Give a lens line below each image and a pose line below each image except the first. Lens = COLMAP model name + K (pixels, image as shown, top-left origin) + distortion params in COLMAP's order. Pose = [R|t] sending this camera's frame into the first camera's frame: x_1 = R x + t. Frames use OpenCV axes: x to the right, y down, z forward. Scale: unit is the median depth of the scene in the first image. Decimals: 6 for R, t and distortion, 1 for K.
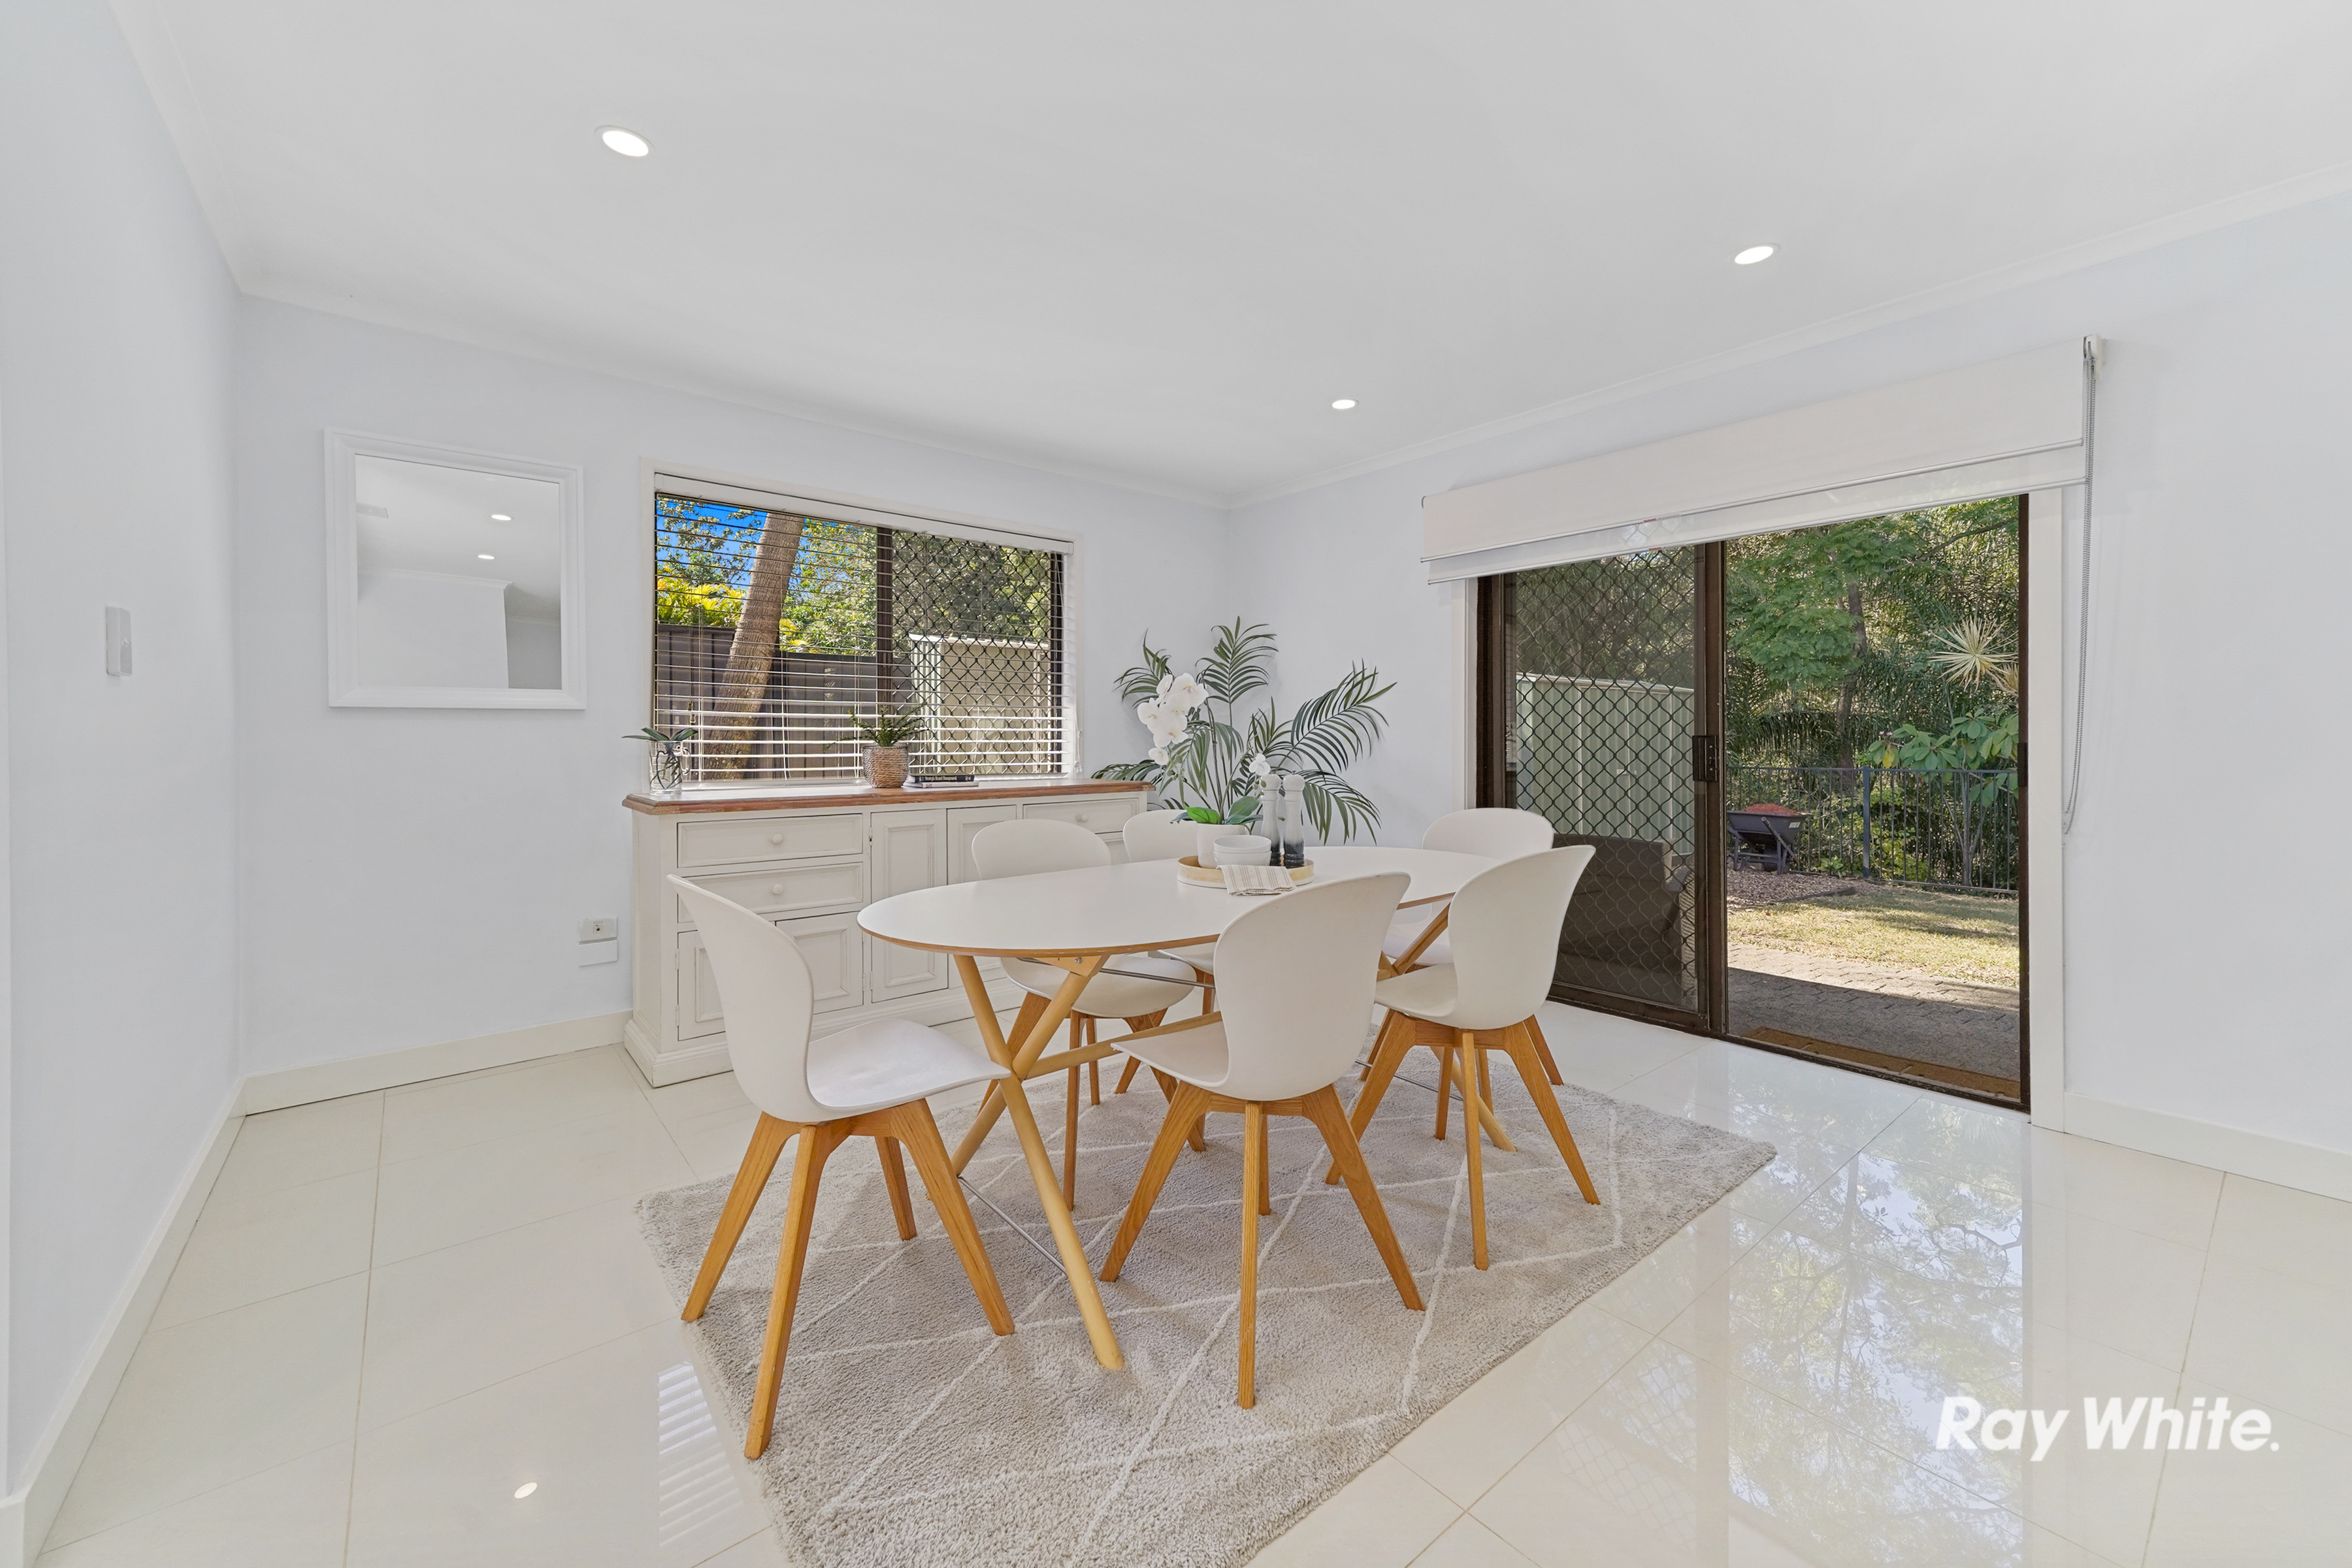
lens RADIAL K [[919.2, 0, 1163.9], [0, 919.2, 737.3], [0, 0, 1]] dist [0.016176, 0.000013]
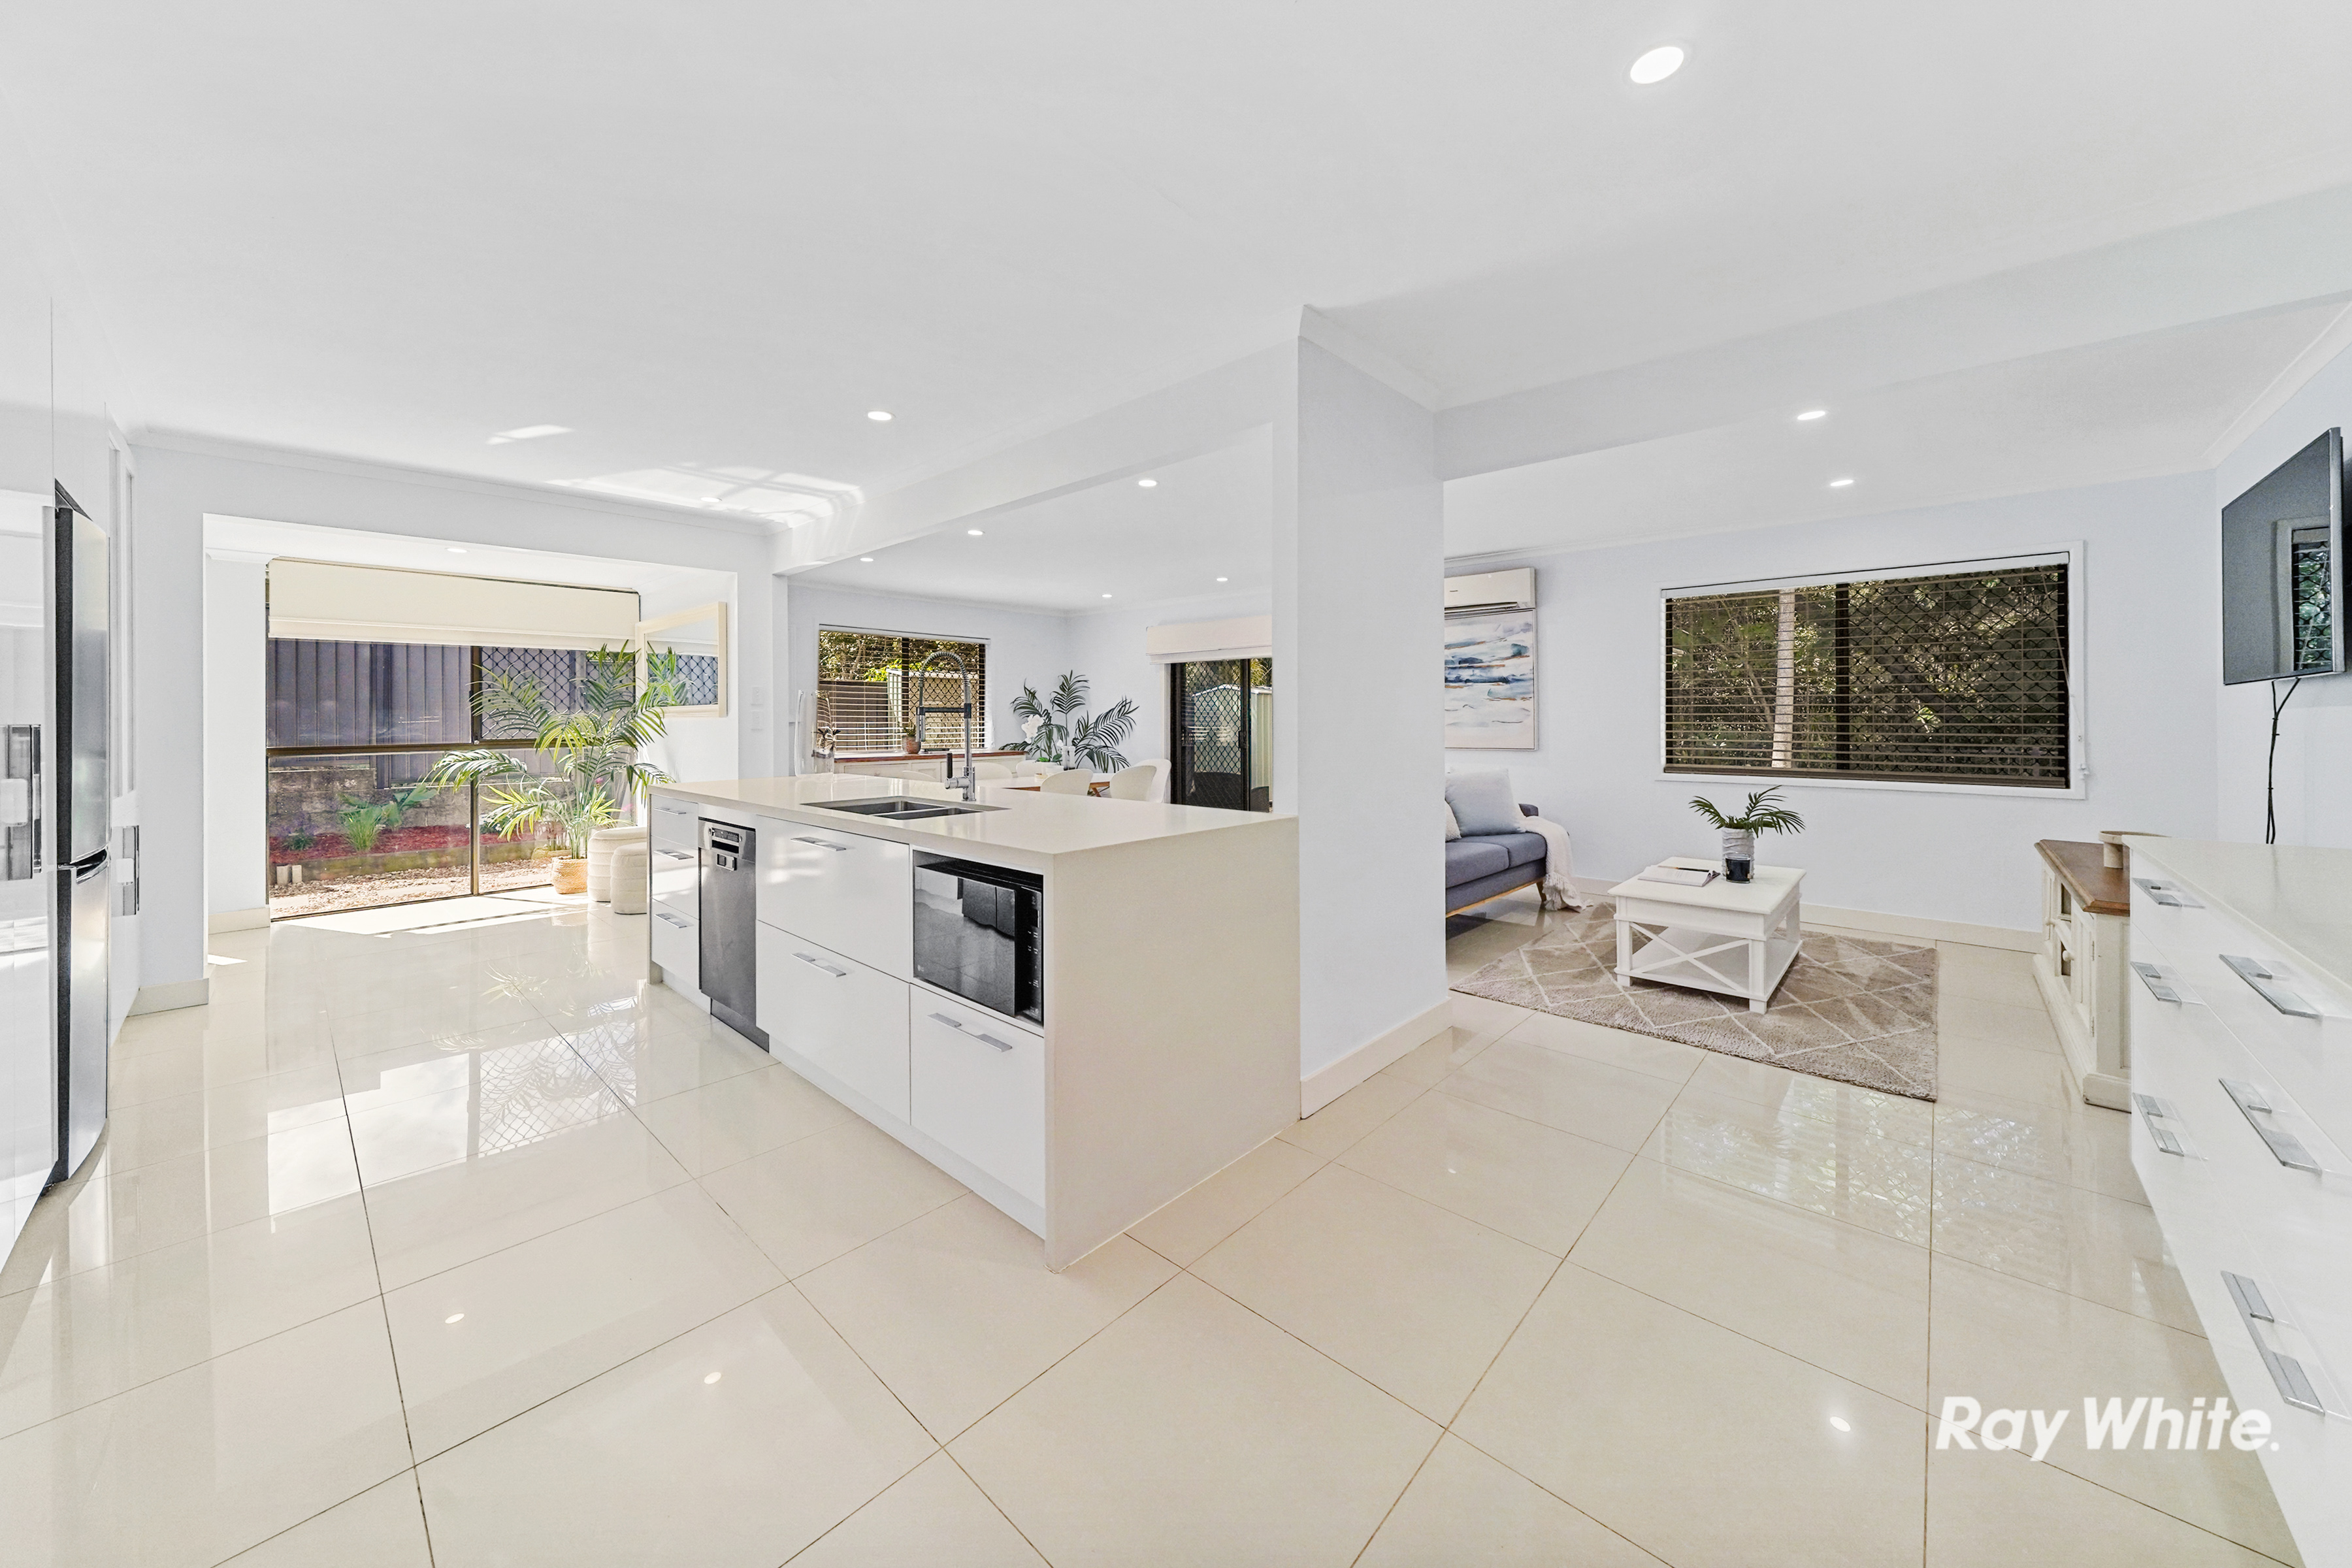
lens RADIAL K [[805.3, 0, 1164.8], [0, 805.3, 714.2], [0, 0, 1]] dist [-0.011912, -0.000131]
pose [[0.988542, -0.001339, 0.150940, 0.020687], [0.002183, 0.999983, -0.005426, -0.029964], [-0.150931, 0.005693, 0.988528, -0.998680]]
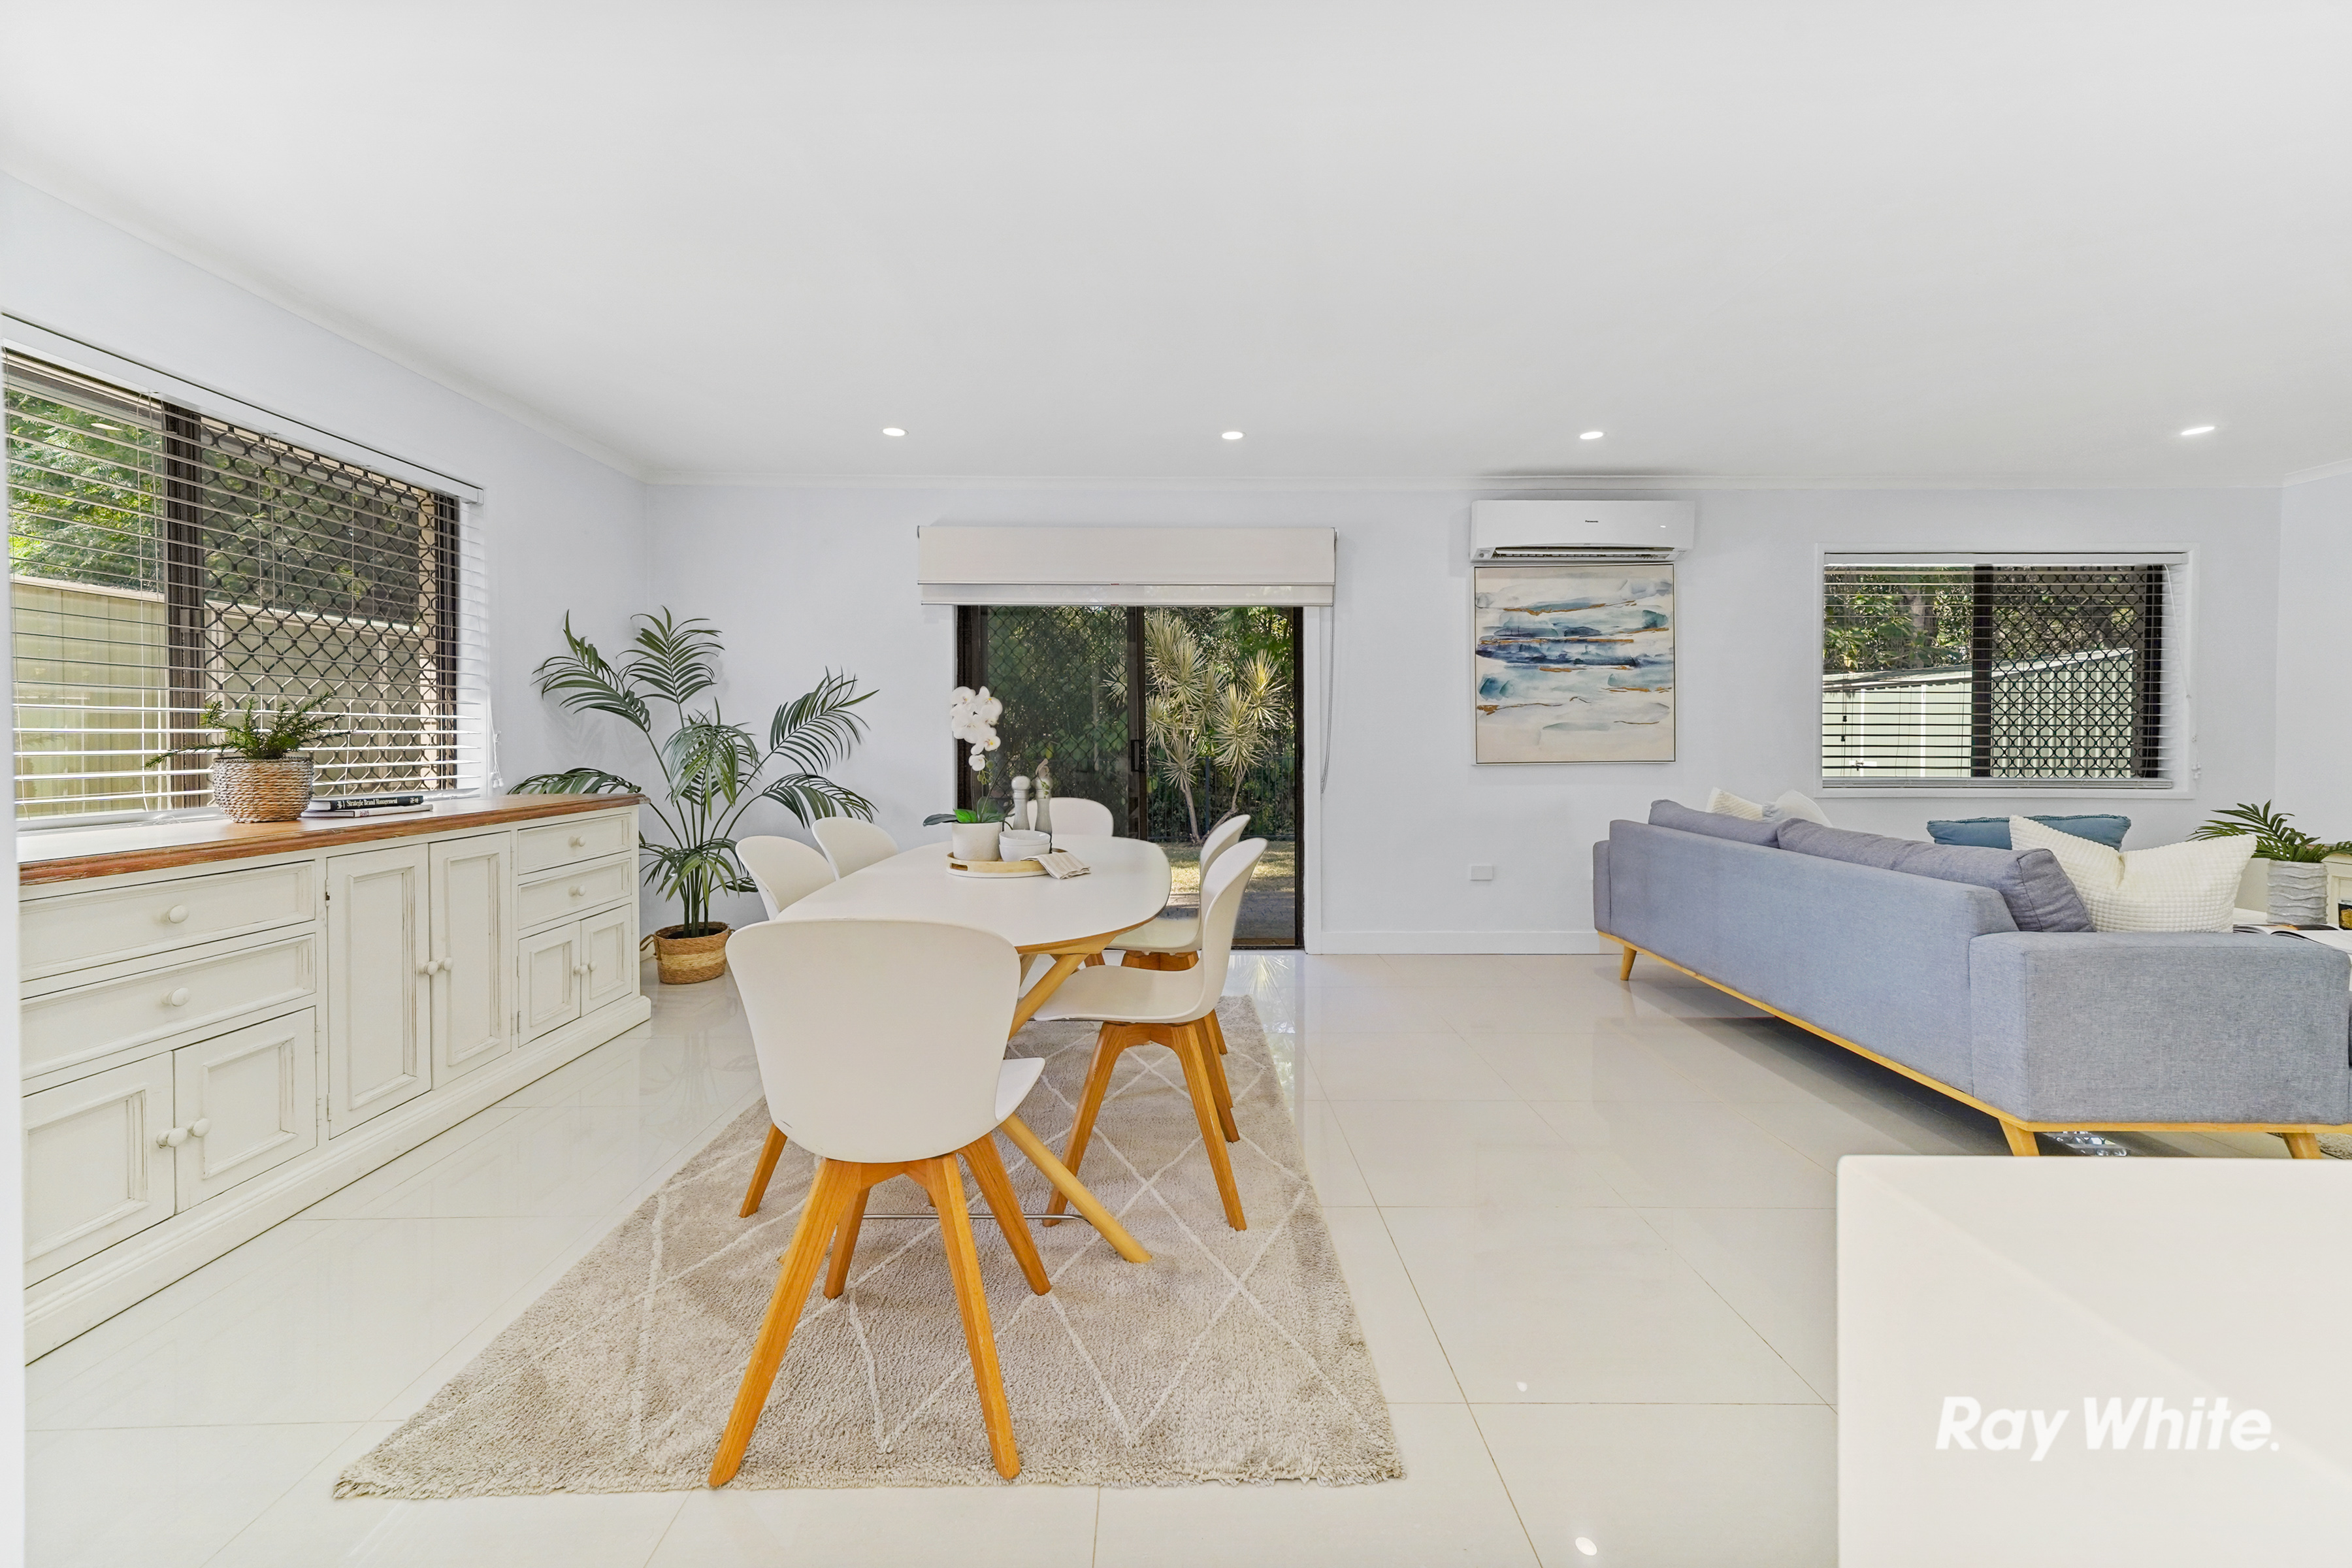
lens RADIAL K [[869.7, 0, 1183.2], [0, 869.7, 743.0], [0, 0, 1]] dist [0.000887, 0.000060]
pose [[0.616786, -0.005052, 0.787114, -0.345211], [-0.000829, 0.999975, 0.007067, -0.005056], [-0.787130, -0.005011, 0.616766, 0.094309]]
